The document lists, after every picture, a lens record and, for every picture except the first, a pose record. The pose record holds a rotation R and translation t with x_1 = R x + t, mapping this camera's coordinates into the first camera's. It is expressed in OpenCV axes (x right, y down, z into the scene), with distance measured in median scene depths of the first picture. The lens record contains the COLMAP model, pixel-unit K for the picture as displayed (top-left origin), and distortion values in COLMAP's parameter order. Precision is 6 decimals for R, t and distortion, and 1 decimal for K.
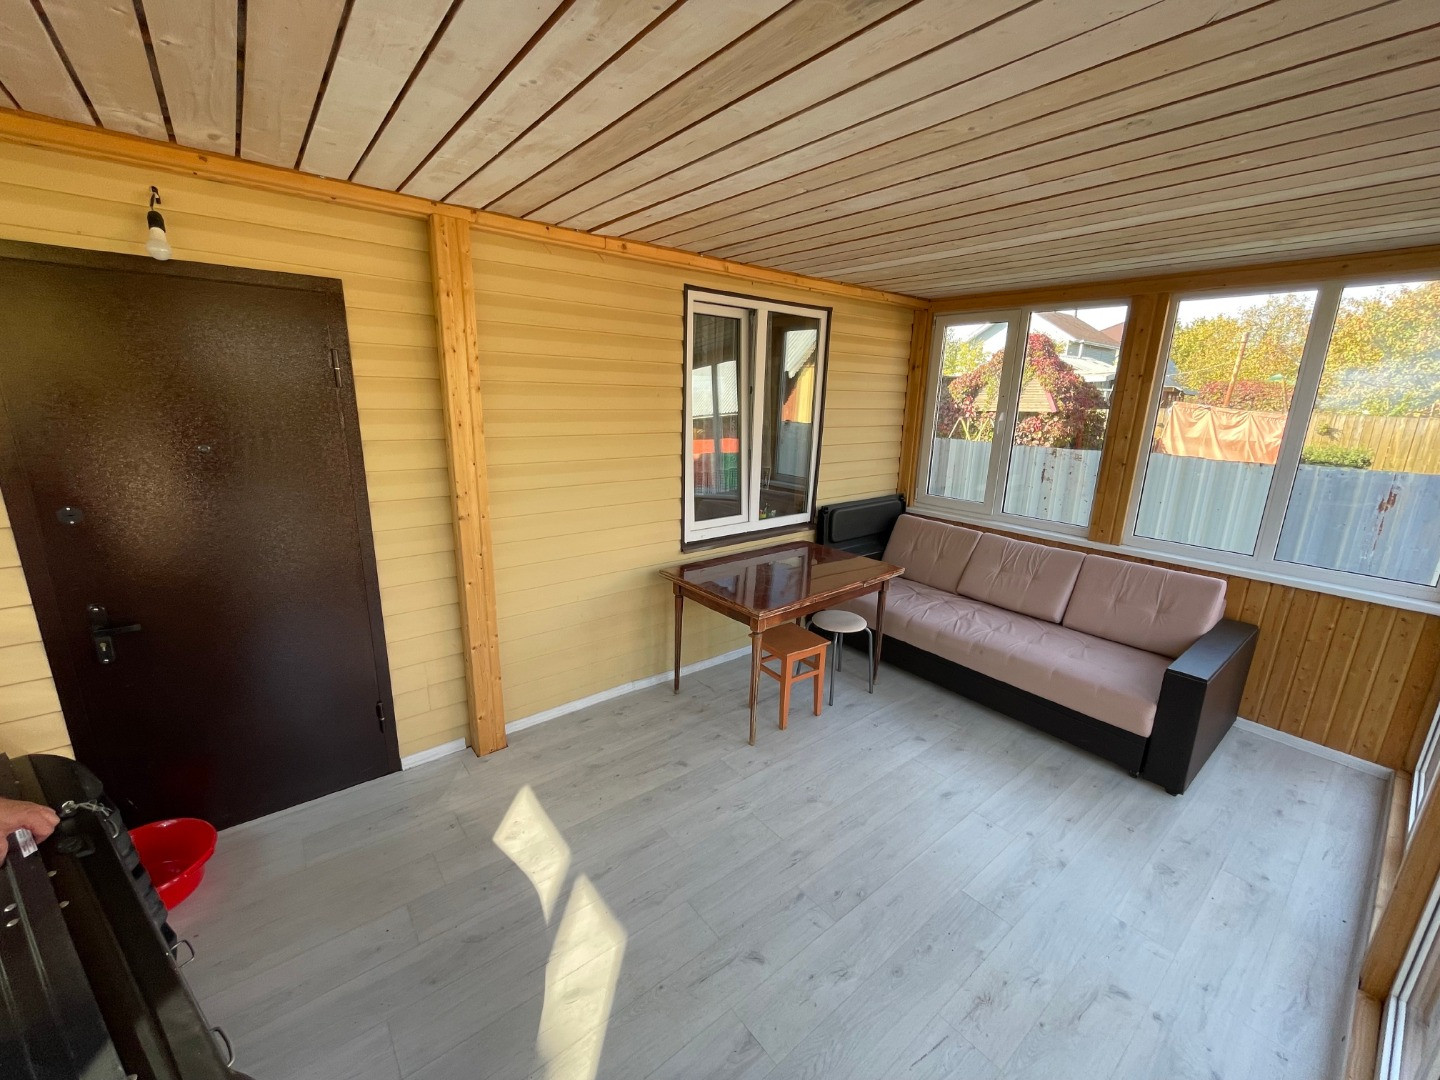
lens RADIAL K [[584.8, 0, 718.9], [0, 584.8, 539.1], [0, 0, 1]] dist [-0.003397, -0.000481]
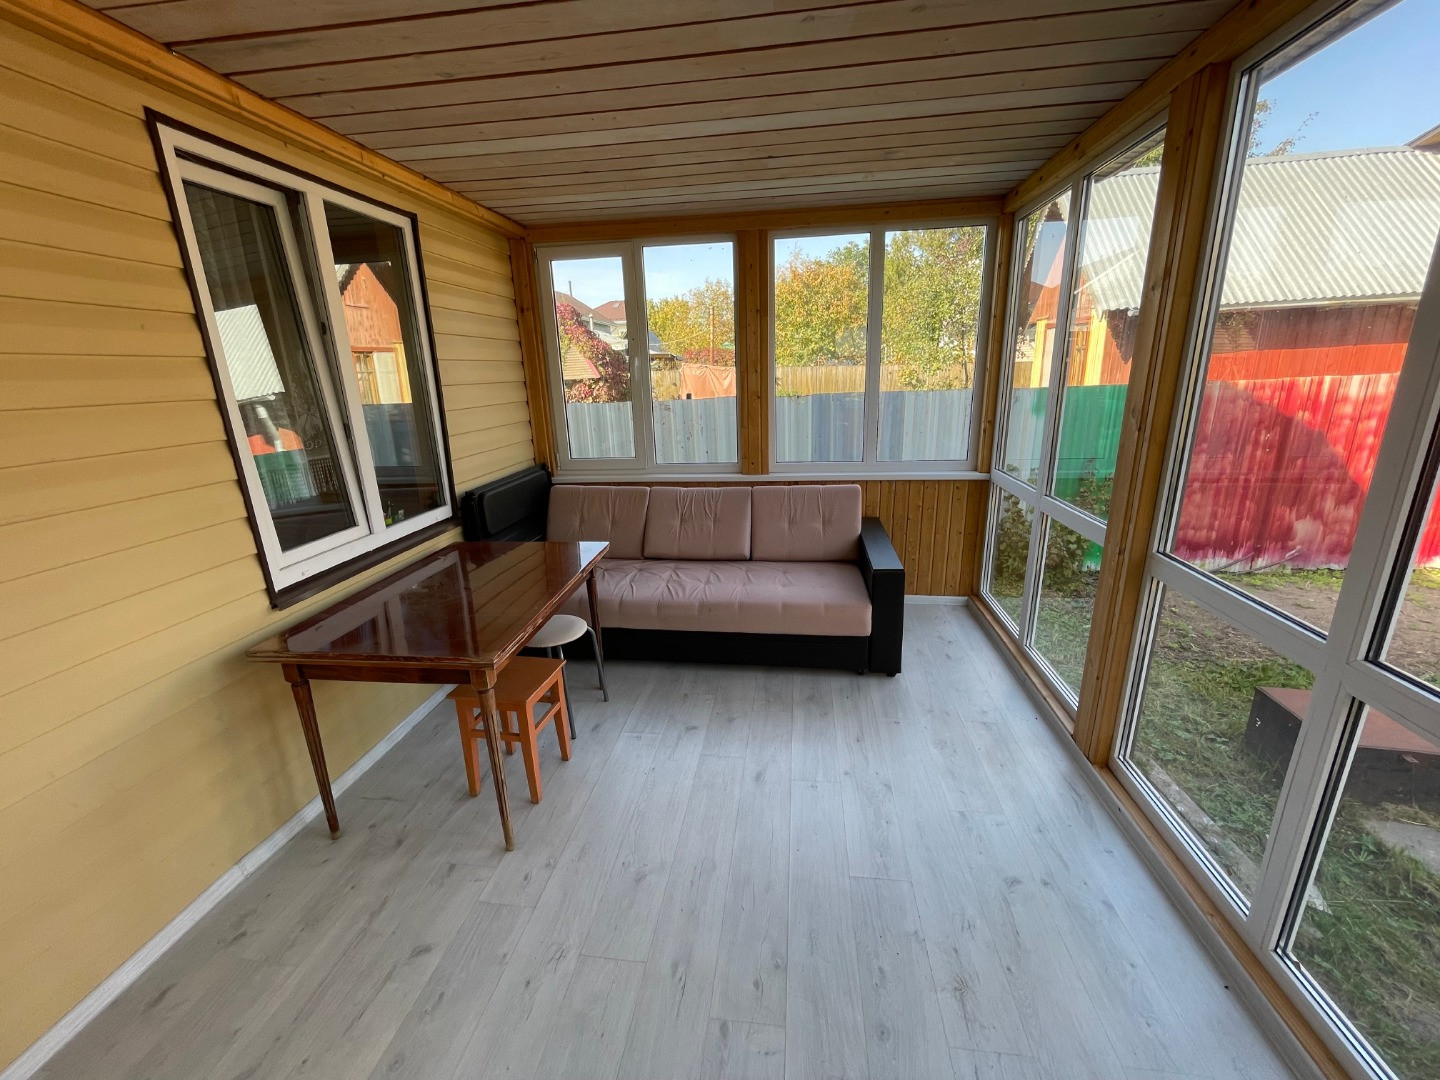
lens RADIAL K [[584.8, 0, 719.1], [0, 584.8, 539.1], [0, 0, 1]] dist [-0.003397, -0.000481]
pose [[0.722827, -0.236965, 0.649130, -0.103170], [0.217258, 0.969661, 0.112052, -0.013610], [-0.655988, 0.060034, 0.752380, 0.272945]]
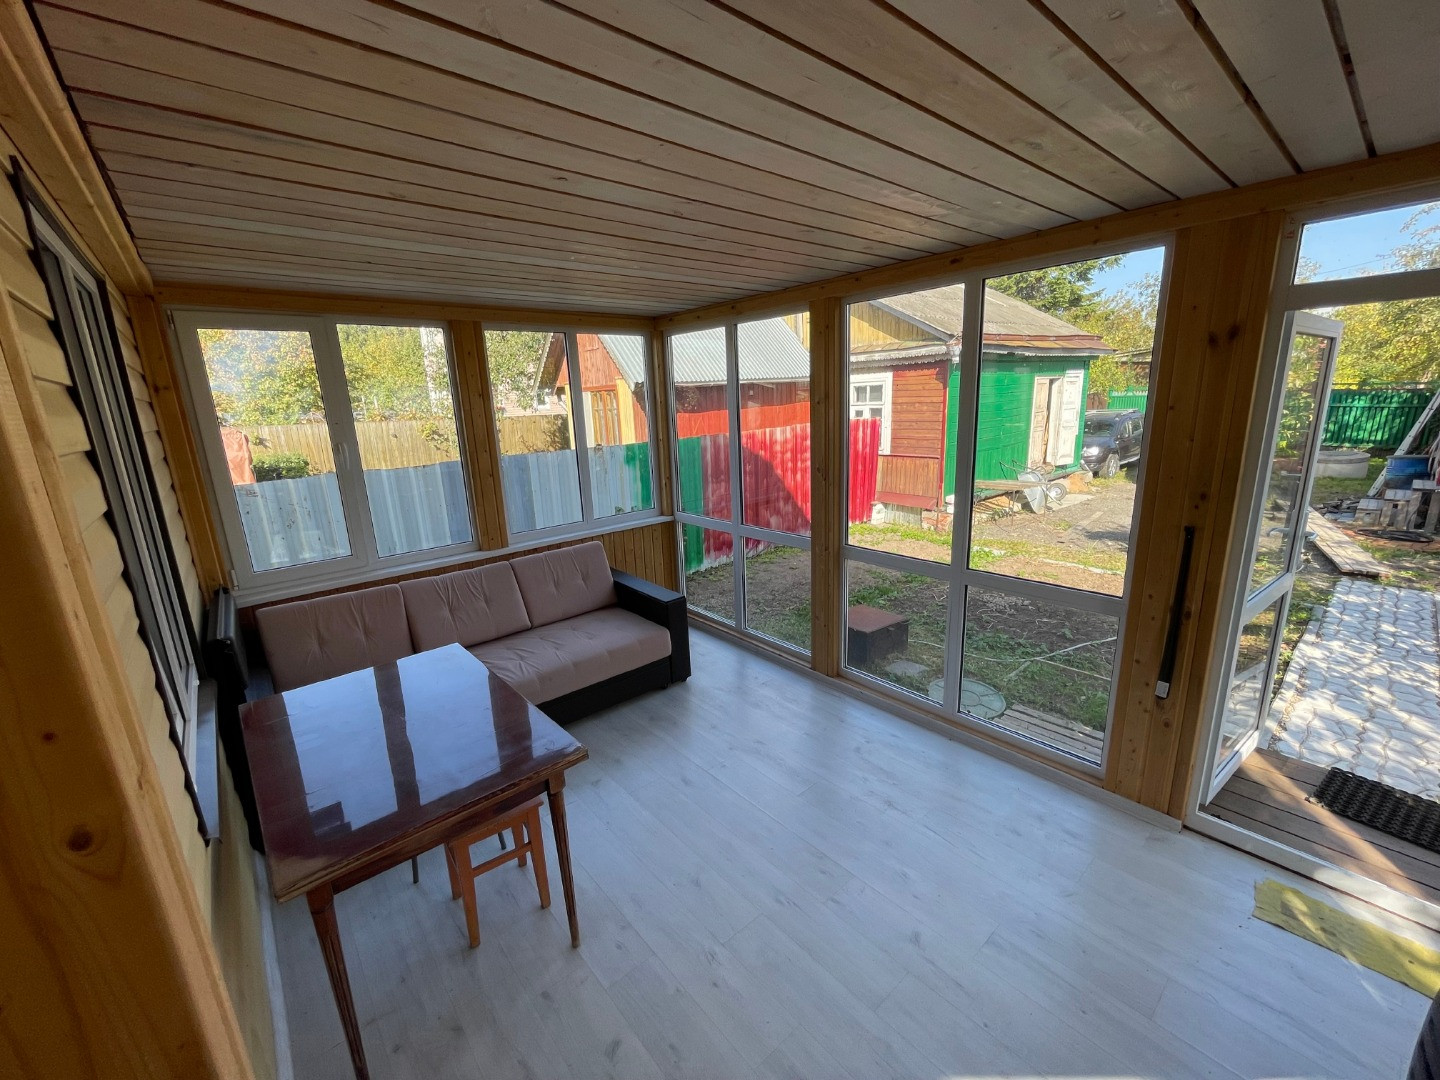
lens RADIAL K [[584.8, 0, 721.8], [0, 584.8, 536.5], [0, 0, 1]] dist [-0.003397, -0.000481]
pose [[-0.033845, -0.252937, 0.966891, -0.409478], [0.282951, 0.925438, 0.251997, -0.176573], [-0.958537, 0.282111, 0.040247, 0.580545]]
